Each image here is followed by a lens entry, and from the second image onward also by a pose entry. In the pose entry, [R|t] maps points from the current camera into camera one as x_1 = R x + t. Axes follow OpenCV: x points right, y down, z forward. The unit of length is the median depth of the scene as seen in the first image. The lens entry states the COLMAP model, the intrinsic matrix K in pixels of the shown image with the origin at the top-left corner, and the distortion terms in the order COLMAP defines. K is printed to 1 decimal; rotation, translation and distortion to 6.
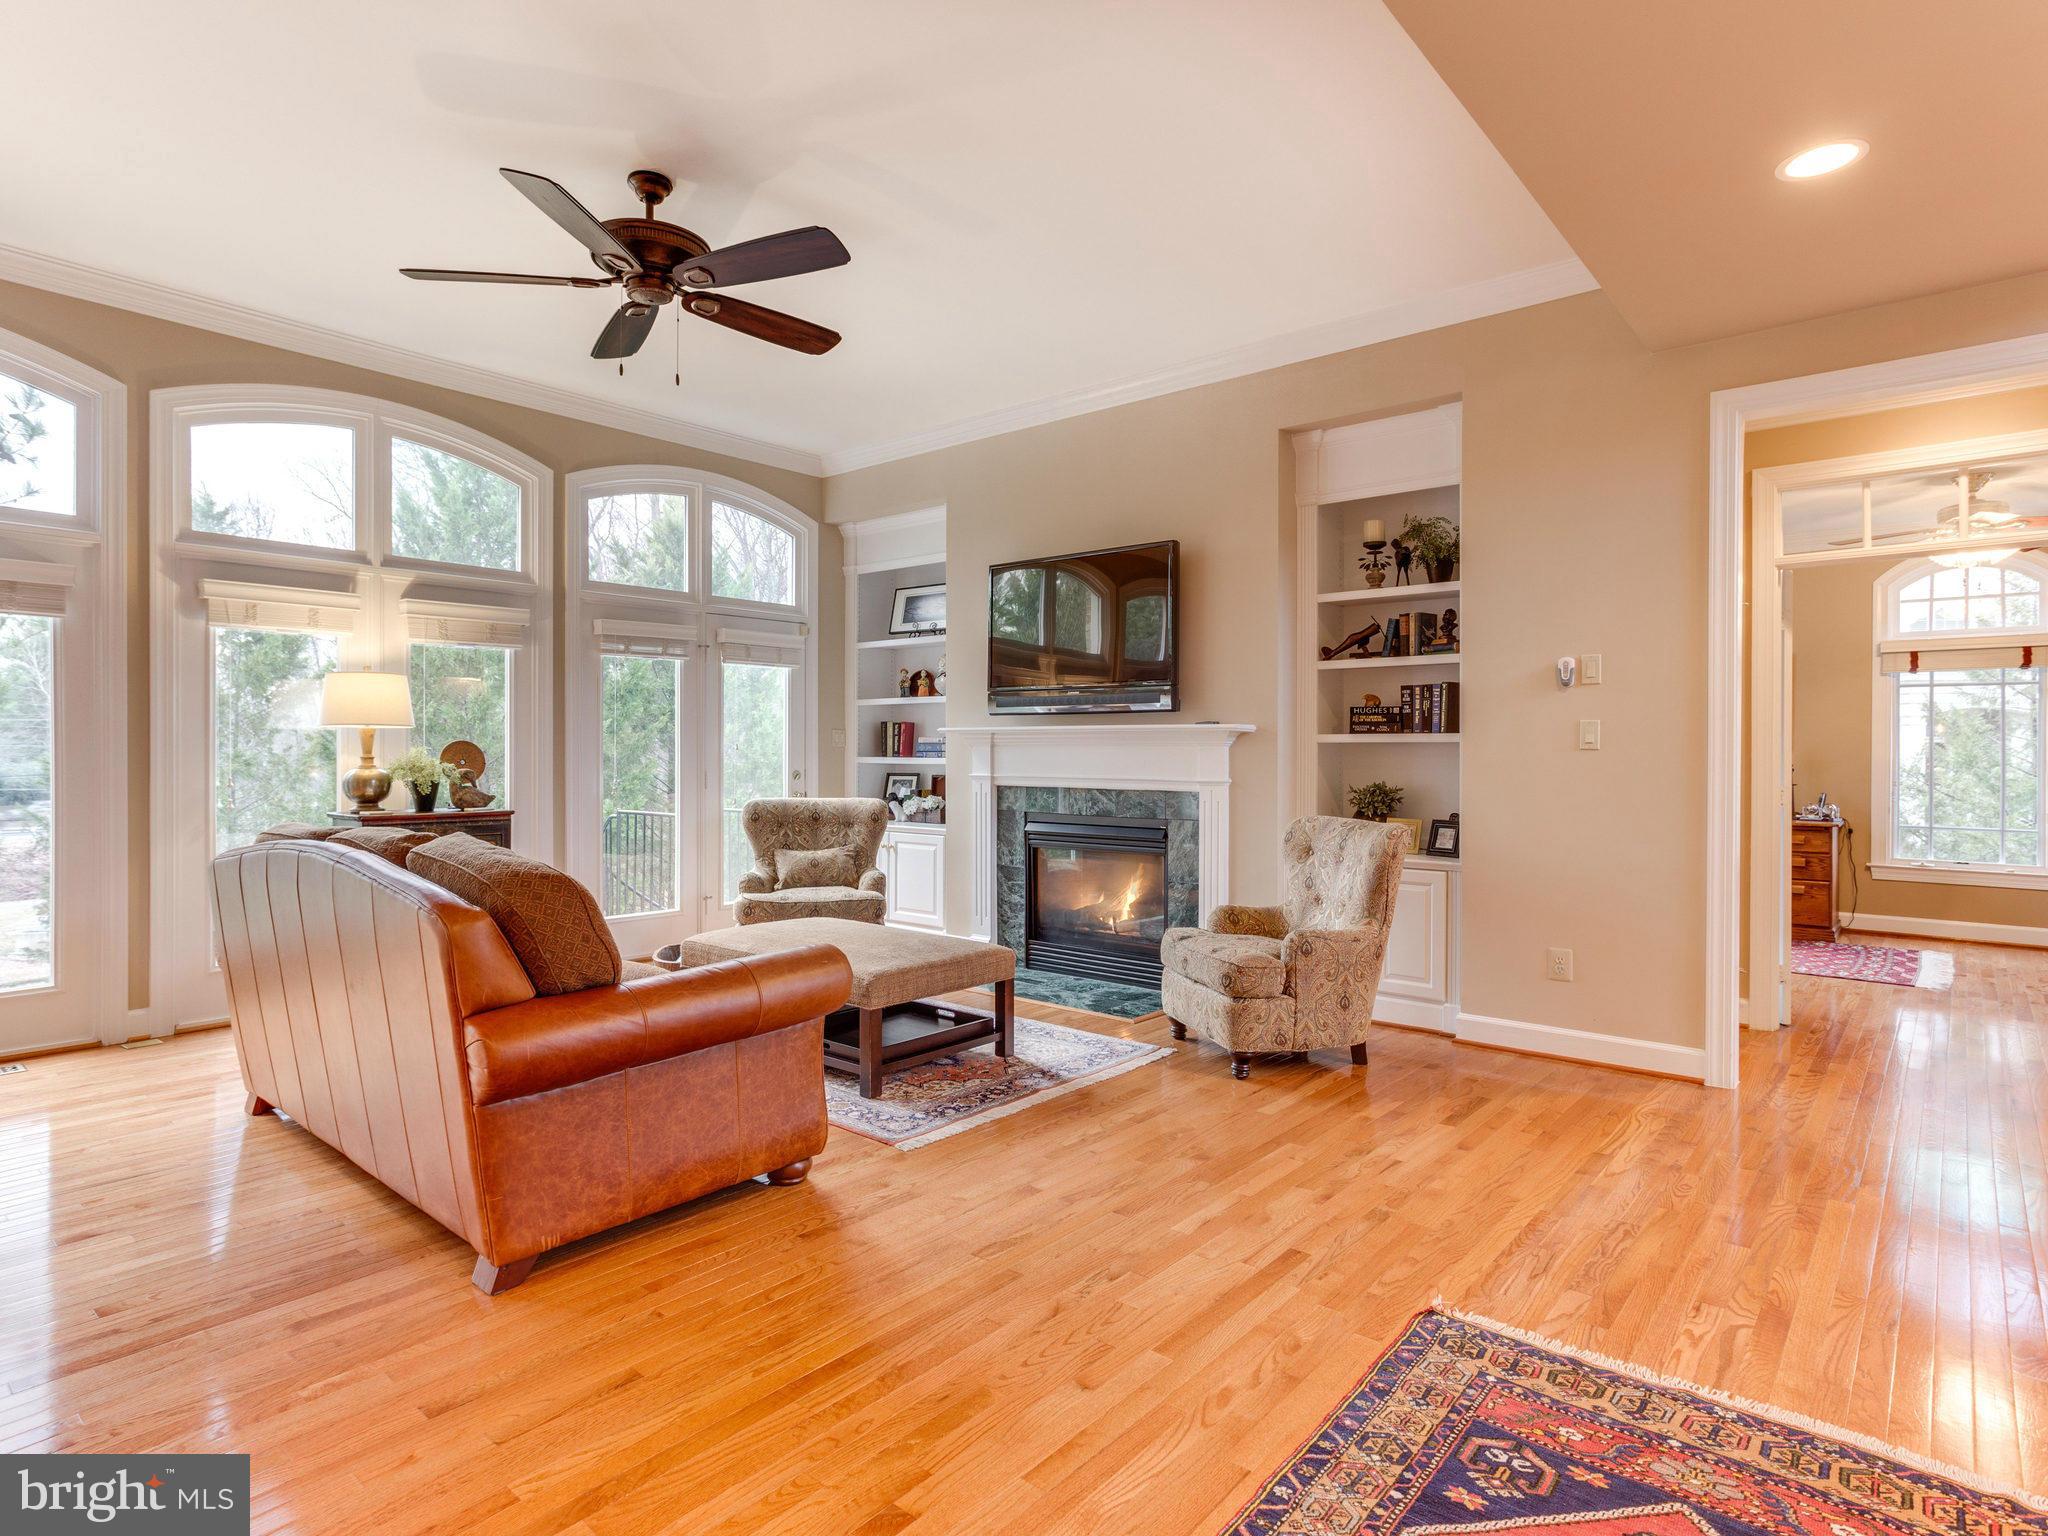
lens RADIAL K [[1120.8, 0, 1017.1], [0, 1120.8, 757.6], [0, 0, 1]] dist [-0.021500, 0.018117]
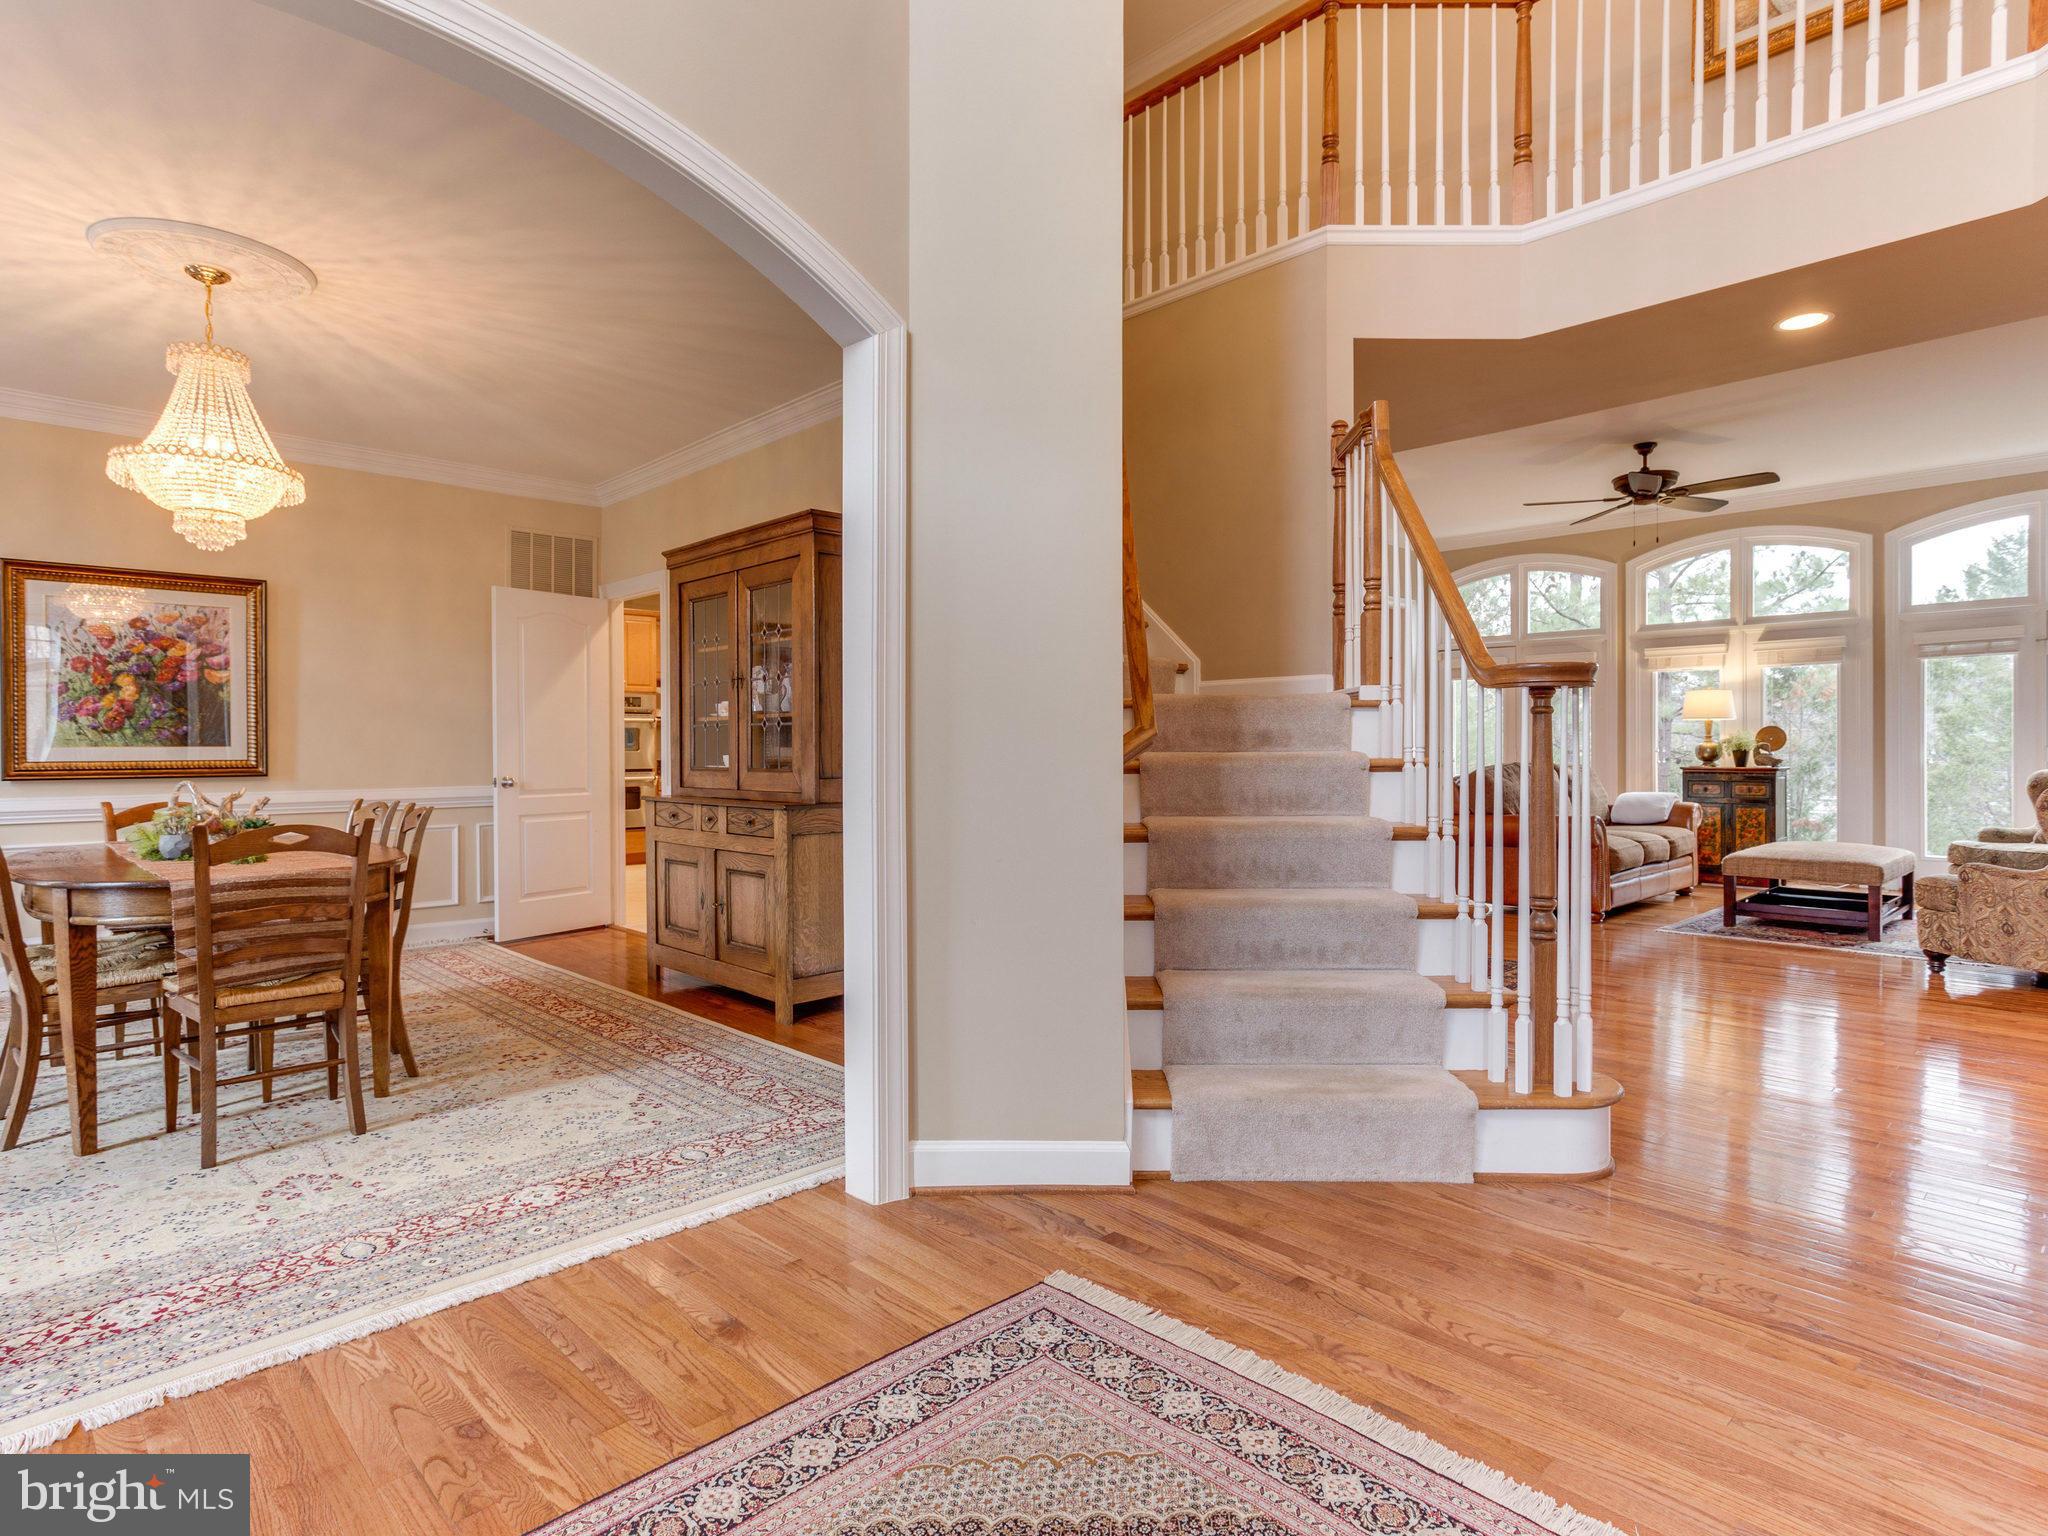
lens RADIAL K [[1120.8, 0, 1007.9], [0, 1120.8, 751.4], [0, 0, 1]] dist [-0.021500, 0.018117]
pose [[-0.095951, -0.000501, -0.995386, 1.333222], [-0.000269, 1.000000, -0.000477, 0.025644], [0.995386, 0.000222, -0.095951, 0.039720]]
